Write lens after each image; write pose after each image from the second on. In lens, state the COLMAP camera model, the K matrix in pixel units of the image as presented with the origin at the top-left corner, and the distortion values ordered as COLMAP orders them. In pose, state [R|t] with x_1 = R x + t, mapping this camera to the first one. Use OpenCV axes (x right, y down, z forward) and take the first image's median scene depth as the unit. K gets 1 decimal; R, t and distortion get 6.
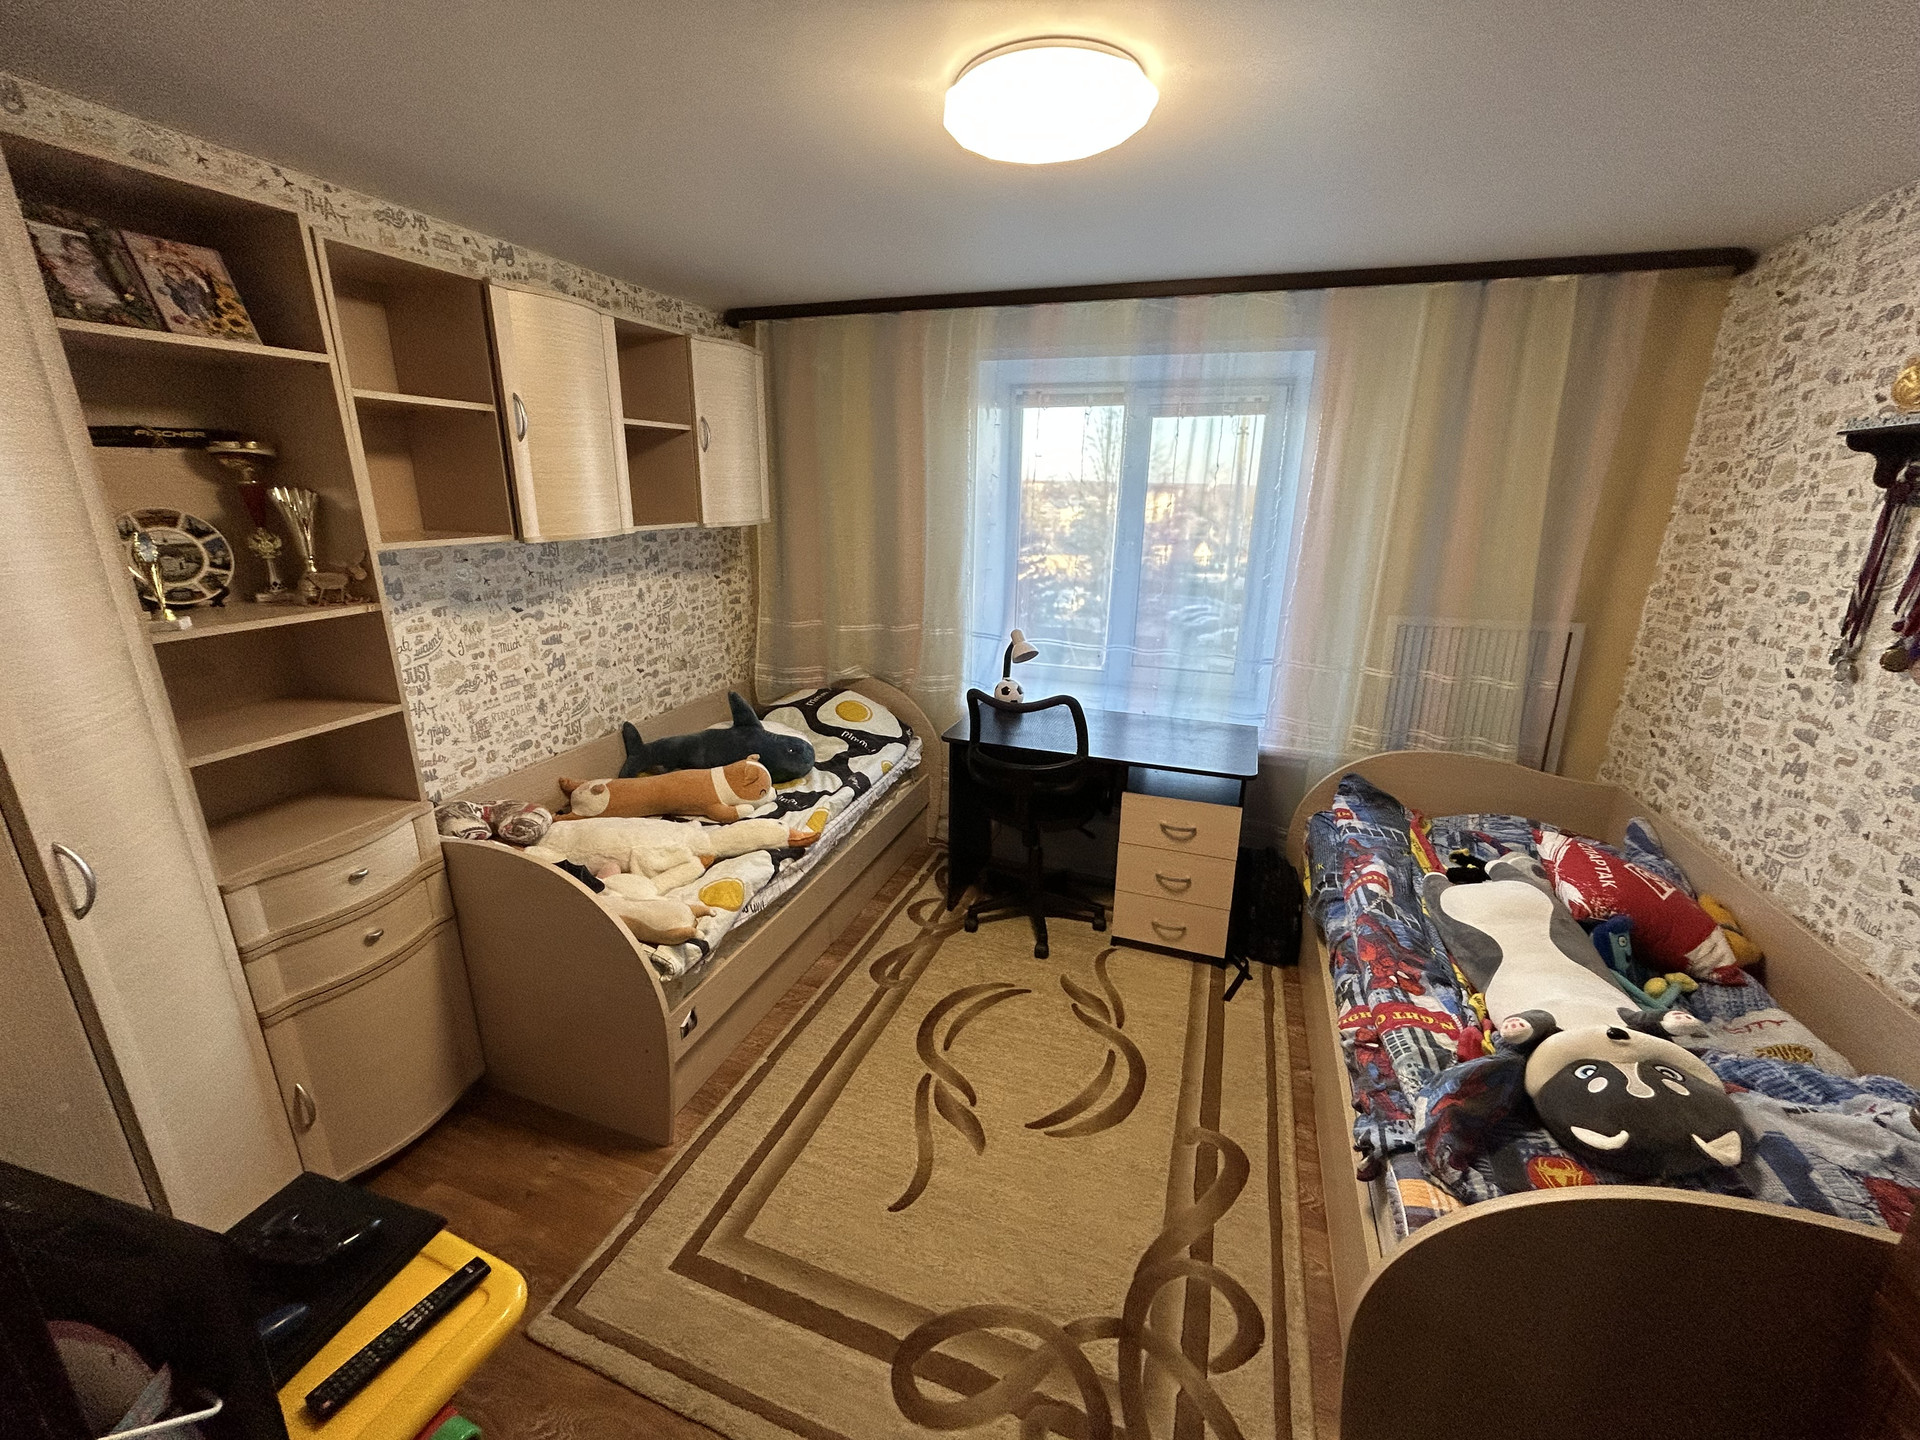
lens RADIAL K [[779.4, 0, 961.2], [0, 779.4, 714.7], [0, 0, 1]] dist [-0.012266, 0.005231]
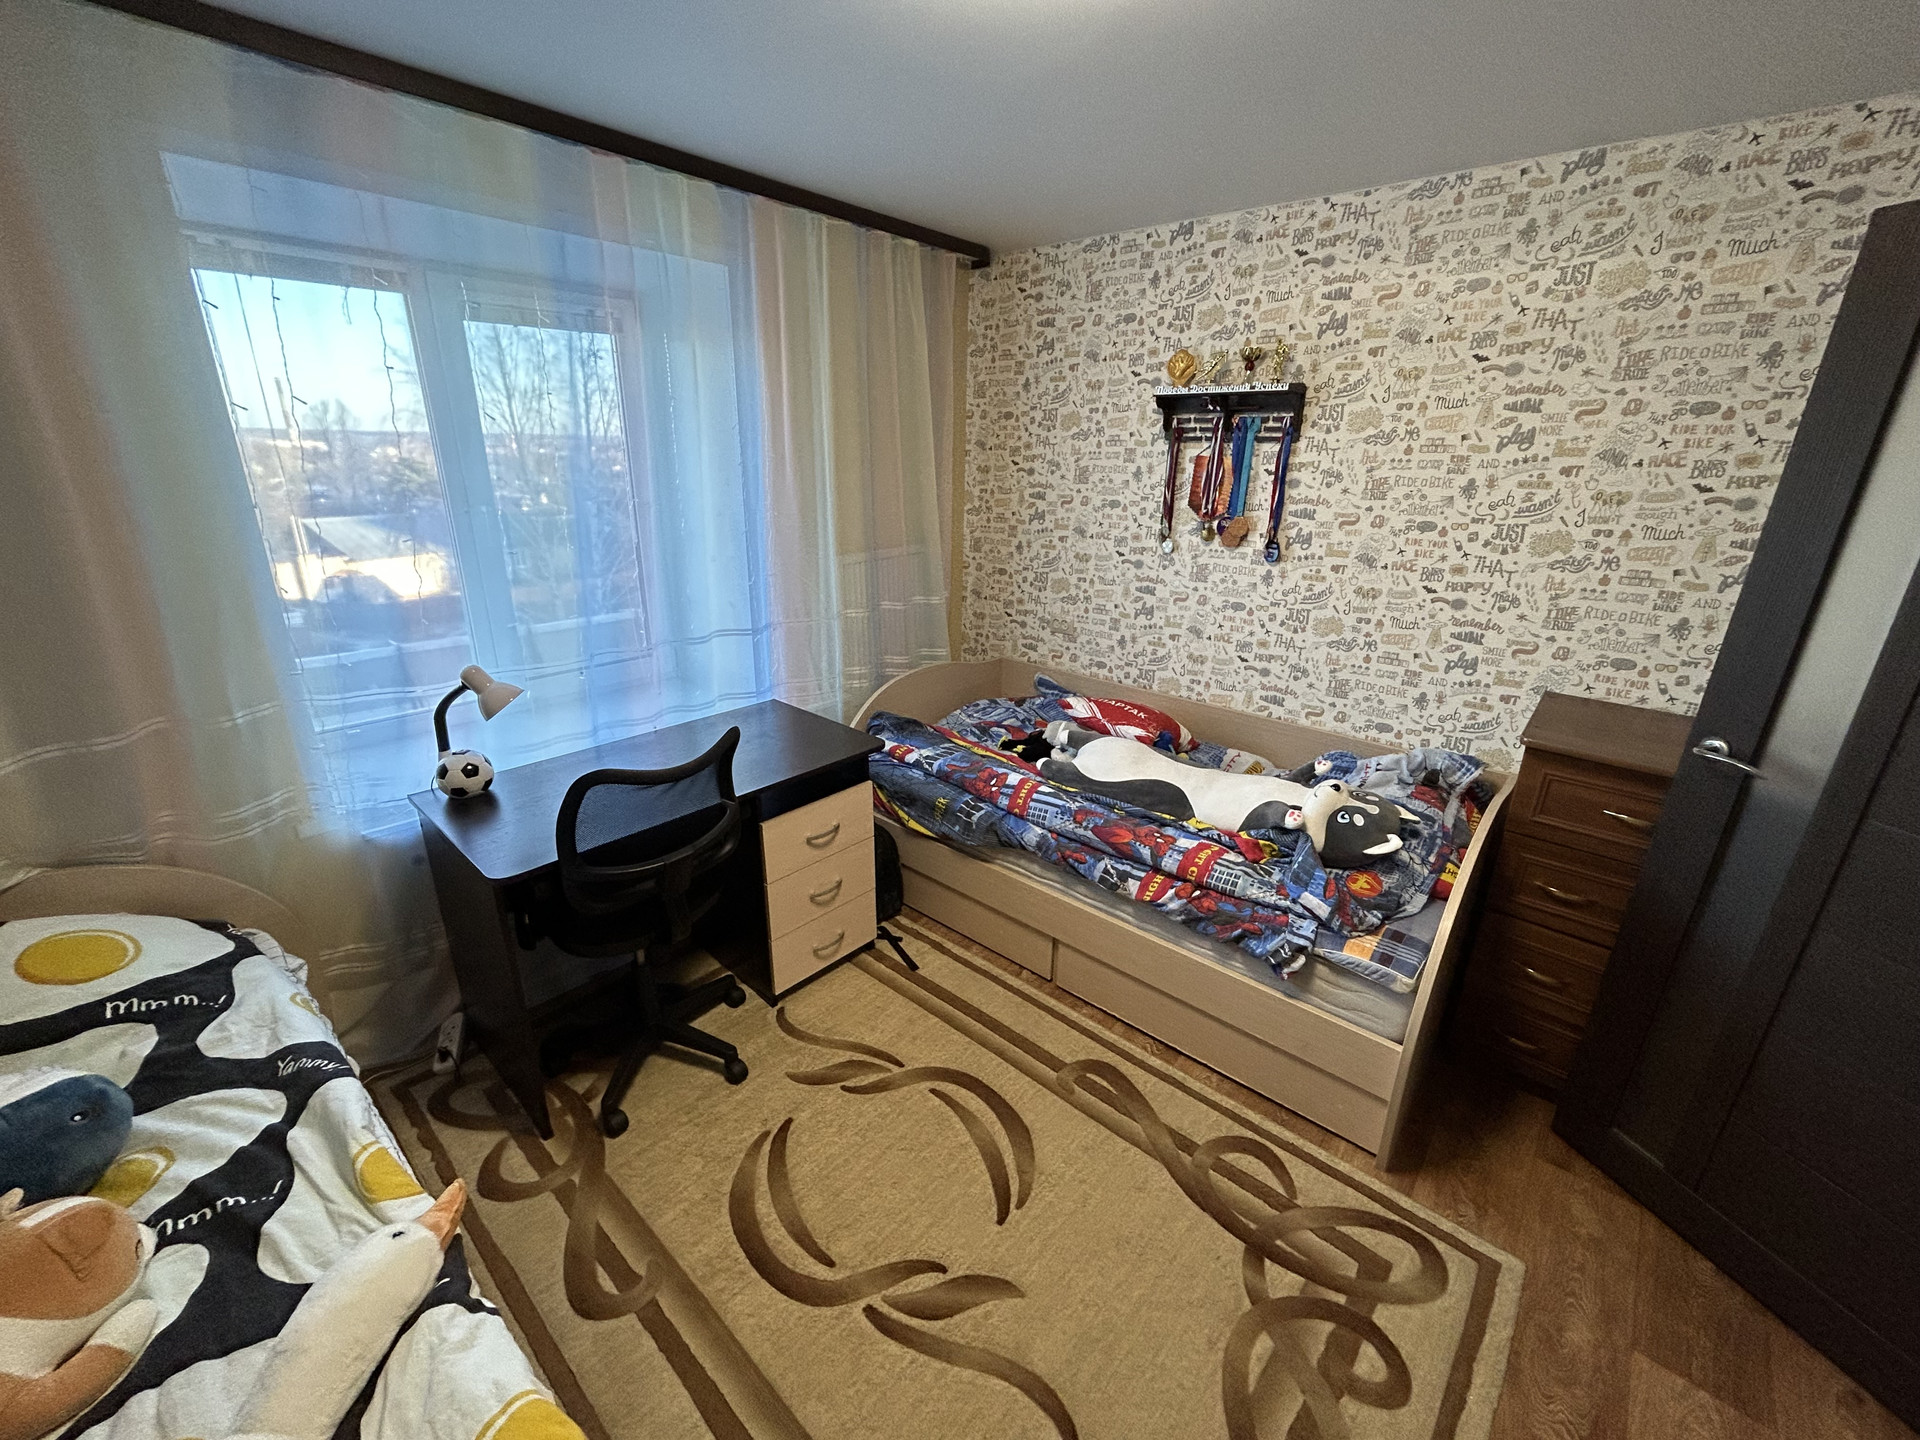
lens RADIAL K [[775.1, 0, 960.1], [0, 775.1, 716.0], [0, 0, 1]] dist [0.000172, 0.000193]
pose [[0.376484, -0.315584, 0.871015, -0.440605], [0.253181, 0.939449, 0.230945, -0.161577], [-0.891156, 0.133578, 0.433587, 0.564849]]
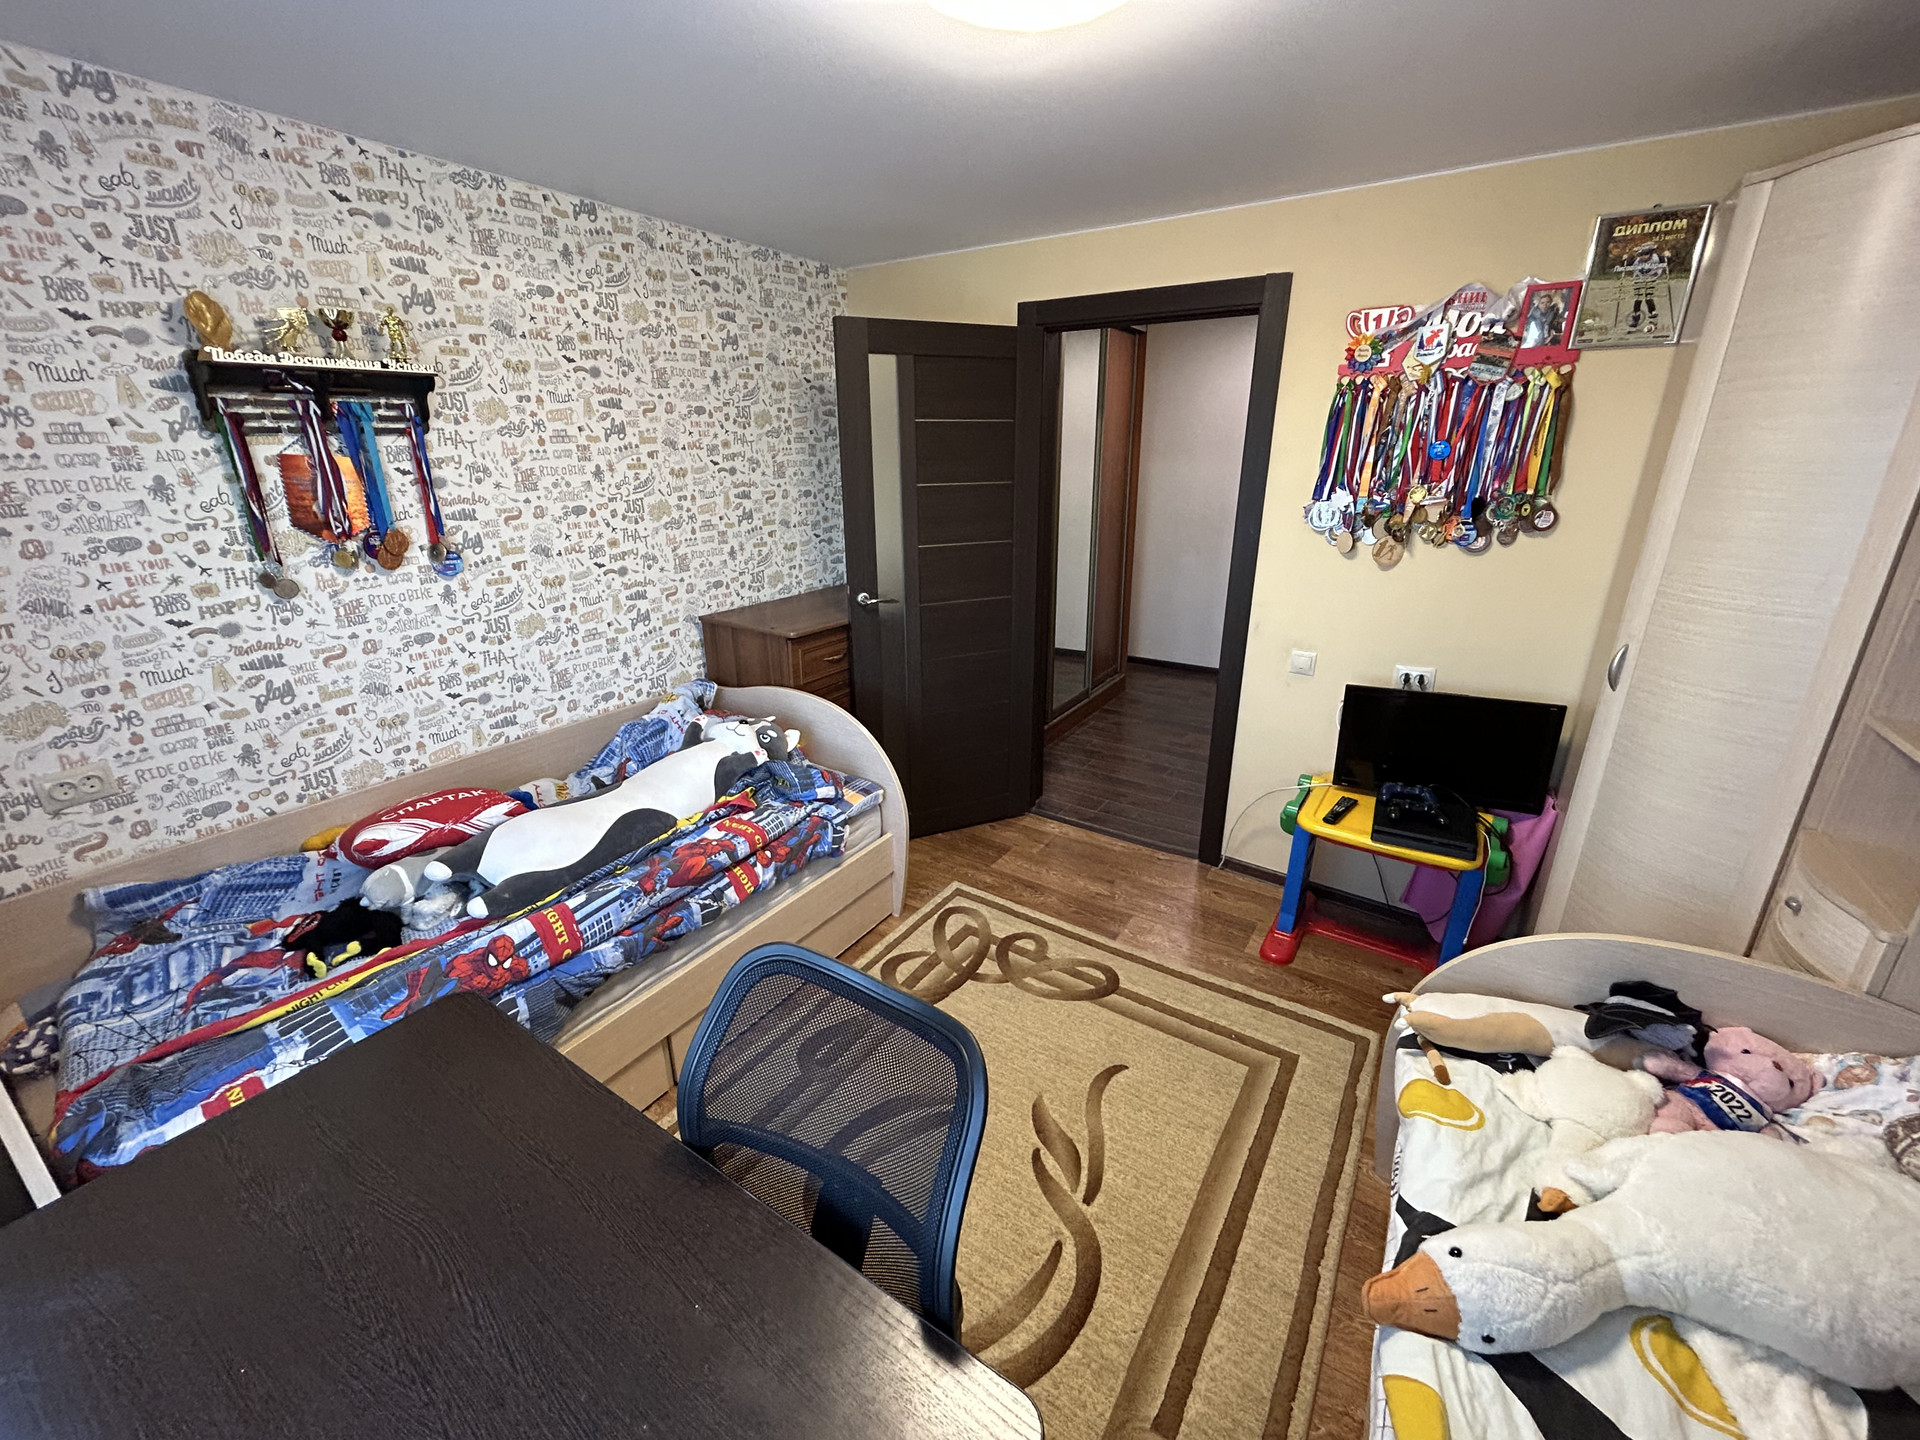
lens RADIAL K [[780.3, 0, 954.7], [0, 780.3, 714.7], [0, 0, 1]] dist [0.002660, 0.000707]
pose [[-0.971429, -0.091785, 0.218863, -0.040157], [0.054586, 0.811057, 0.582415, -0.396018], [-0.230967, 0.577722, -0.782874, 1.364057]]
